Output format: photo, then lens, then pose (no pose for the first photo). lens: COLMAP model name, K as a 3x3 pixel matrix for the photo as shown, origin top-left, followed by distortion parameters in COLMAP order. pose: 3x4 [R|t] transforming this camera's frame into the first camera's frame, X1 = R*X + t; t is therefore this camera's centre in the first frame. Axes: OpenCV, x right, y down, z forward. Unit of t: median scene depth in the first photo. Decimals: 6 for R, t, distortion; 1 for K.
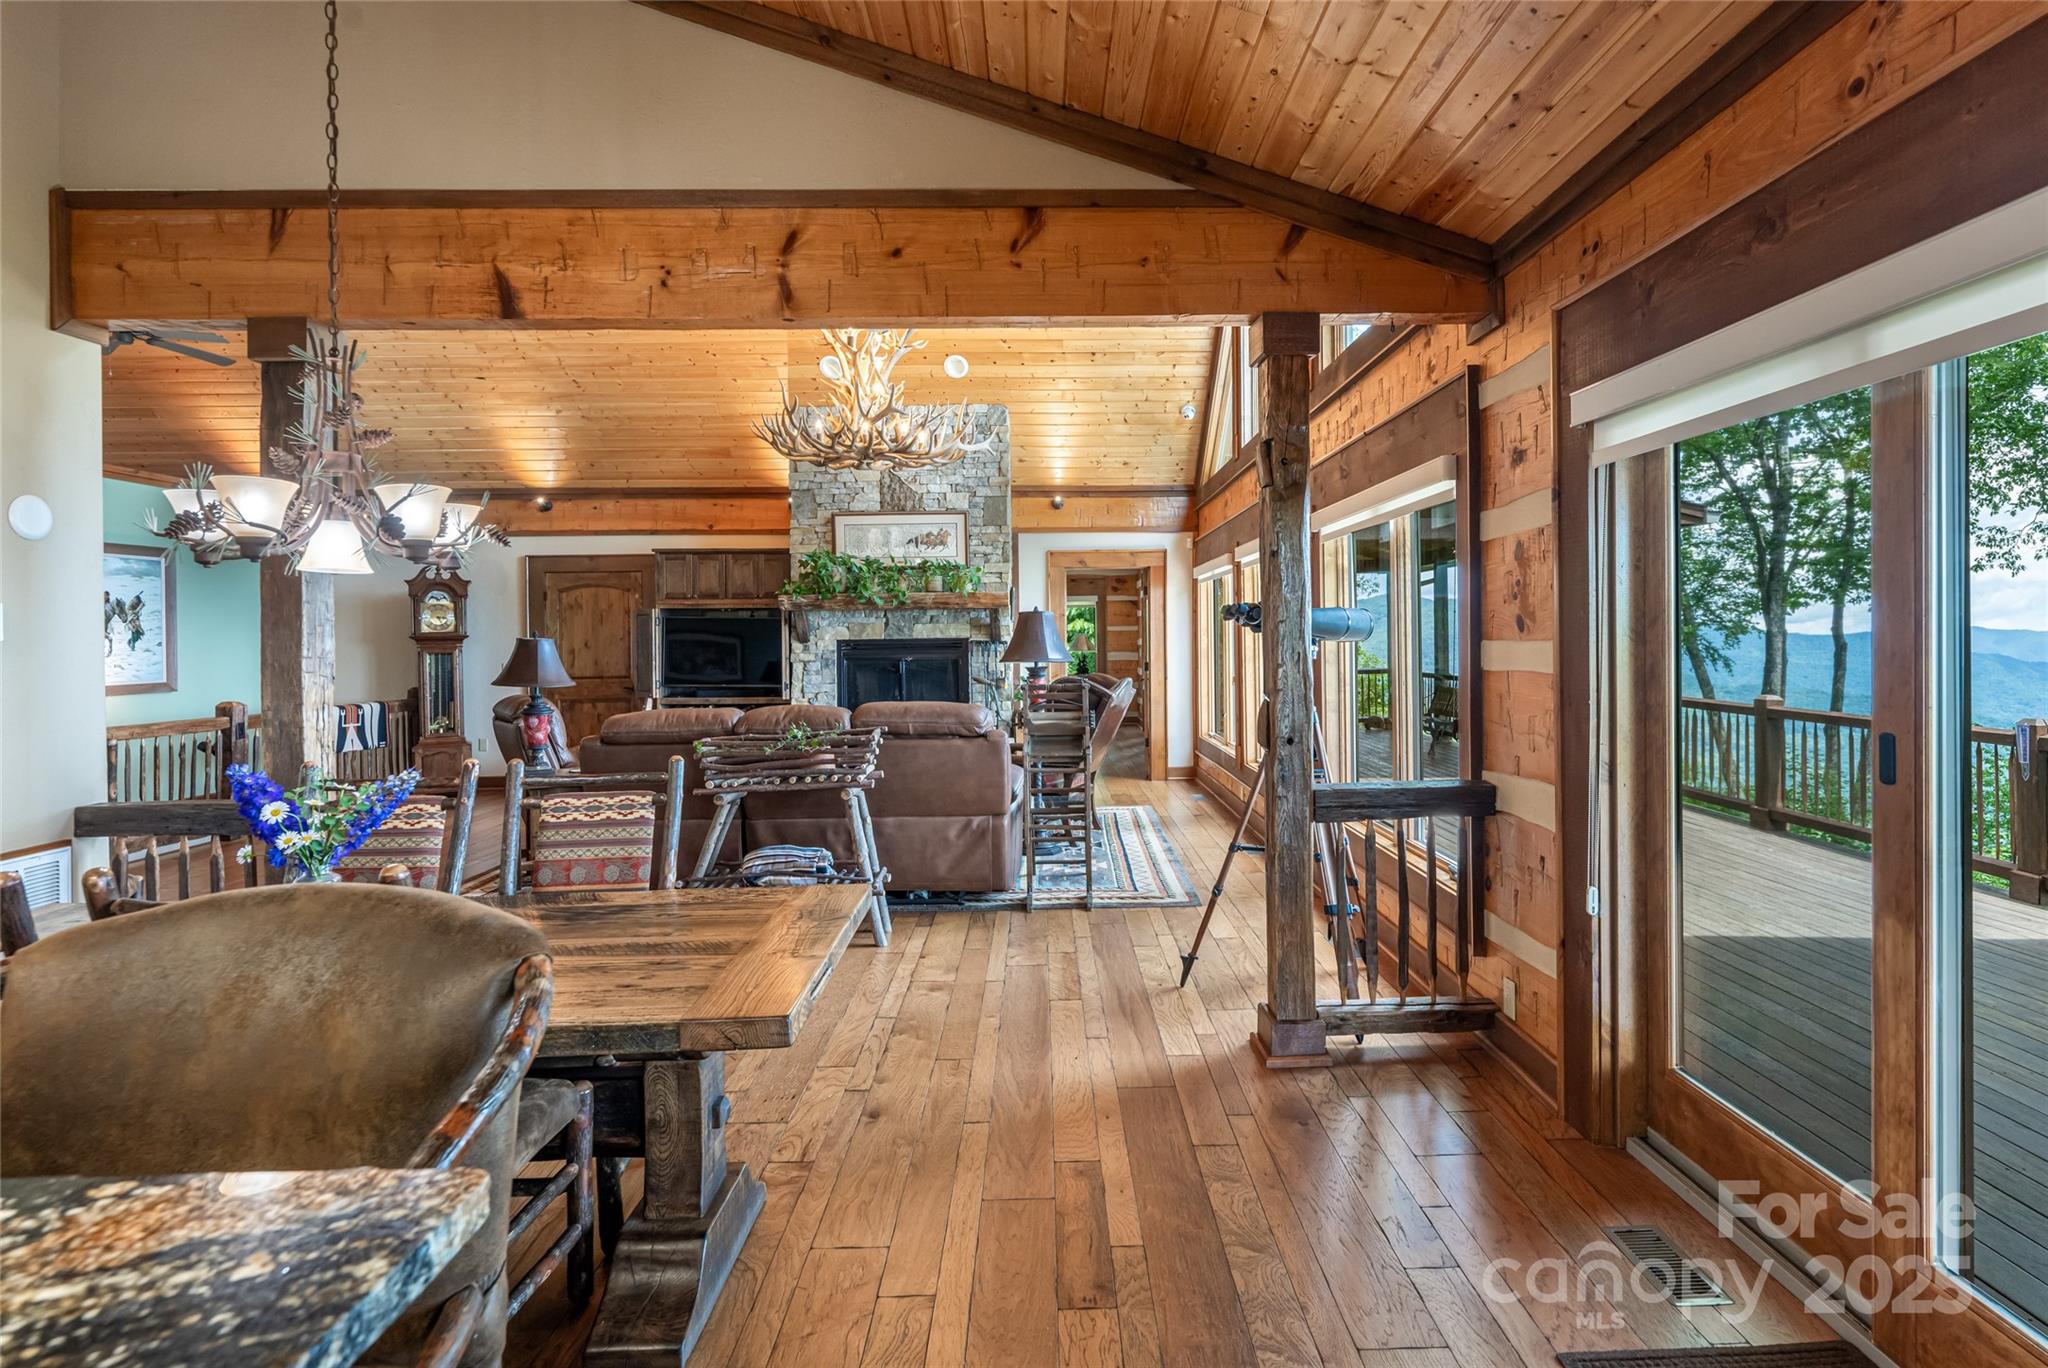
lens RADIAL K [[1025.3, 0, 1058.3], [0, 1025.3, 637.1], [0, 0, 1]] dist [-0.003711, -0.000579]
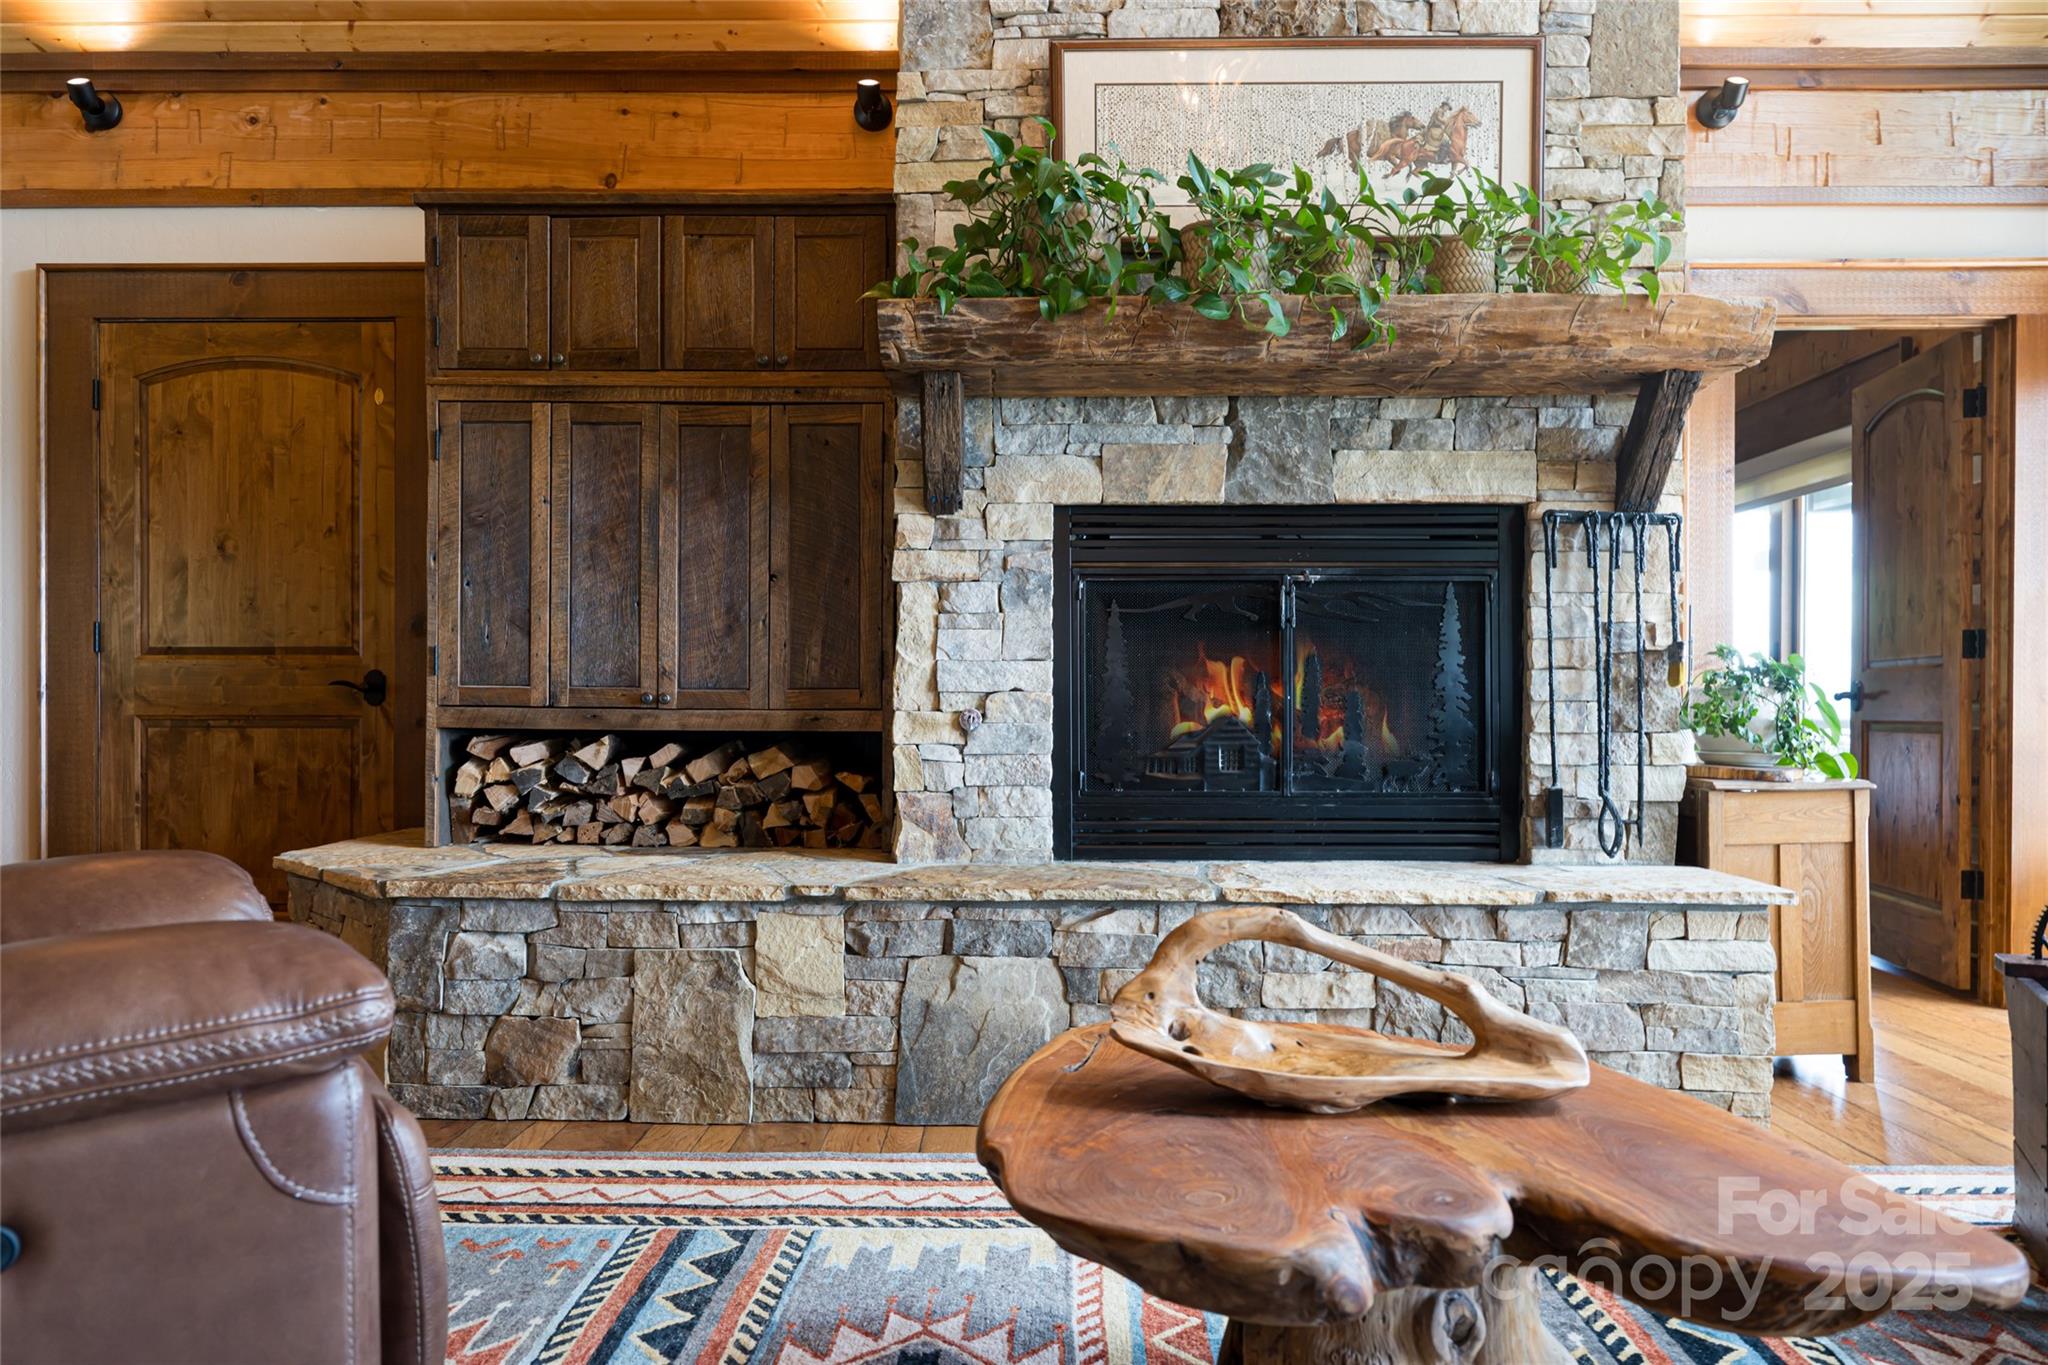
lens RADIAL K [[1402.8, 0, 989.7], [0, 1402.8, 722.6], [0, 0, 1]] dist [-0.002391, -0.002850]
pose [[0.999070, 0.015481, -0.040241, -0.228520], [-0.015067, 0.999831, 0.010566, 0.061288], [0.040397, -0.009950, 0.999134, 0.645968]]
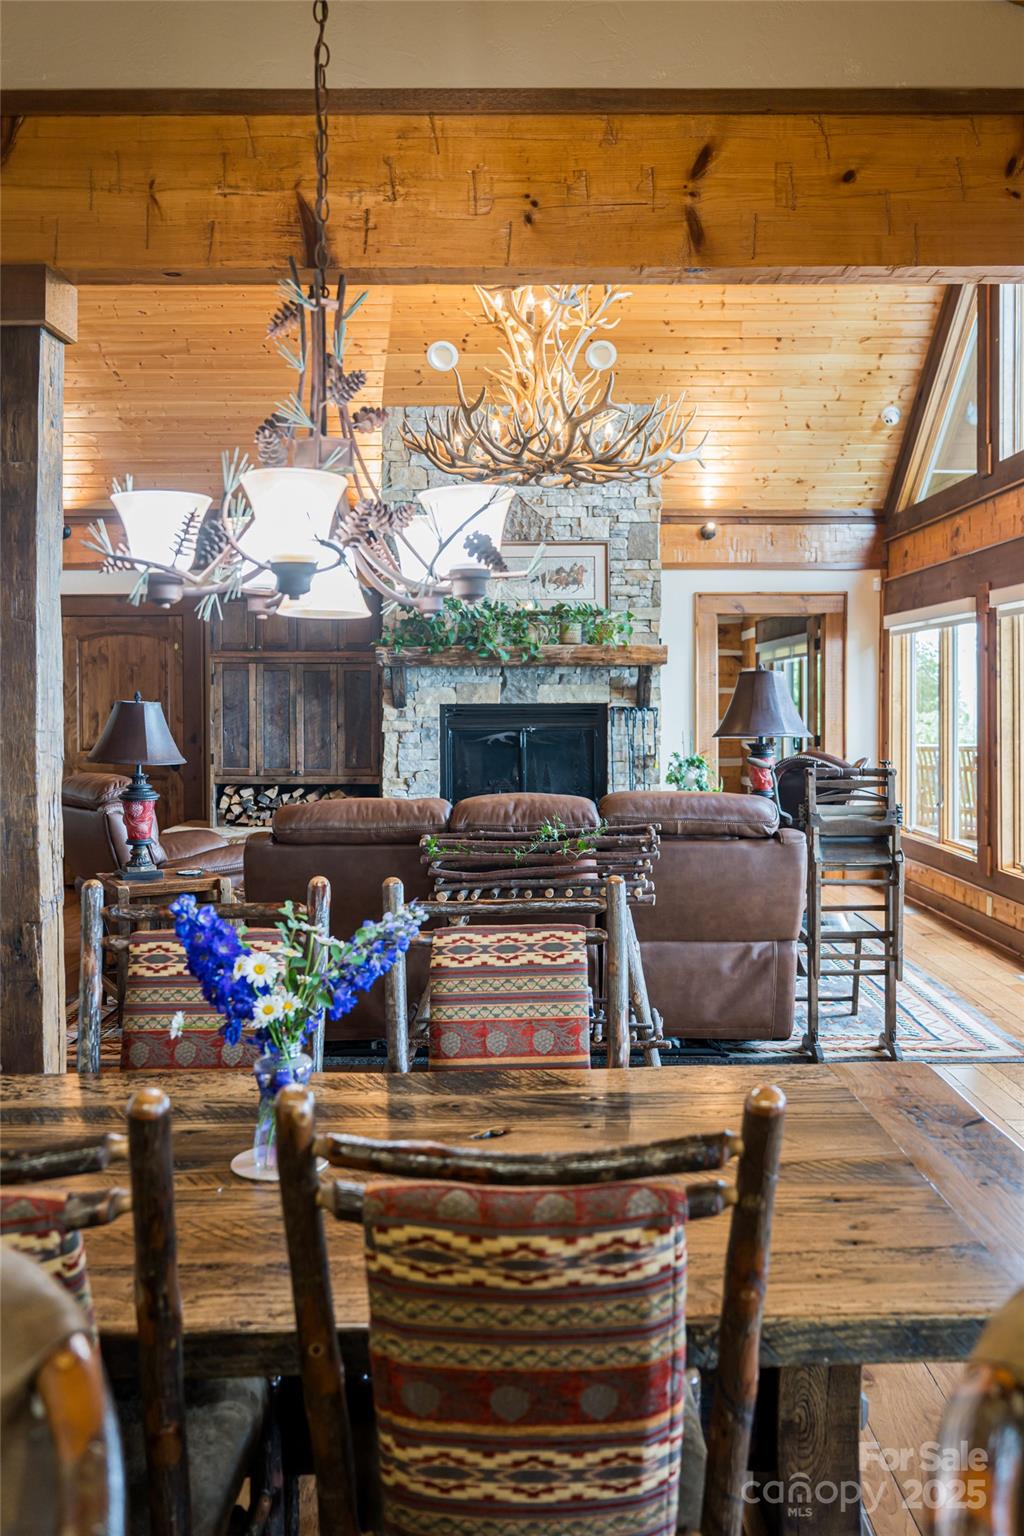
lens RADIAL K [[1252.4, 0, 515.6], [0, 1252.4, 714.5], [0, 0, 1]] dist [-0.011275, -0.003468]
pose [[0.999695, 0.008161, -0.023291, -0.142557], [-0.007860, 0.999885, 0.012983, -0.002448], [0.023394, -0.012796, 0.999644, 0.043125]]
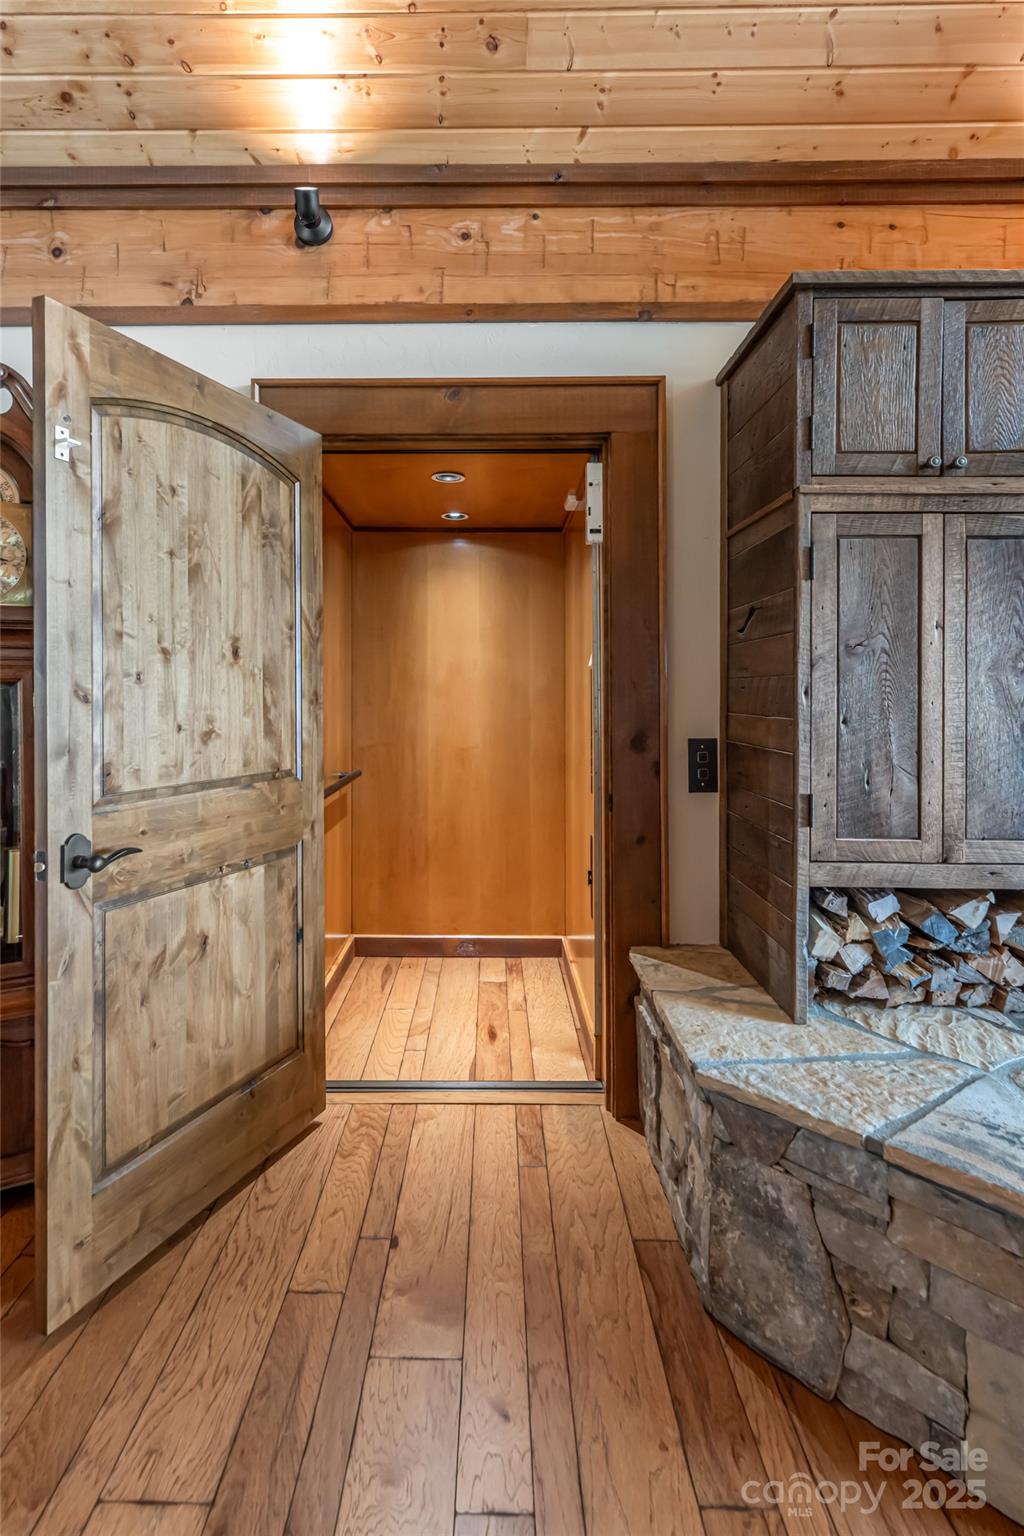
lens RADIAL K [[789.5, 0, 475.6], [0, 789.5, 698.7], [0, 0, 1]] dist [0.002709, 0.000353]
pose [[0.999123, 0.010306, -0.040576, -0.495216], [-0.010267, 0.999947, 0.001167, 0.020628], [0.040586, -0.000749, 0.999176, 0.853462]]
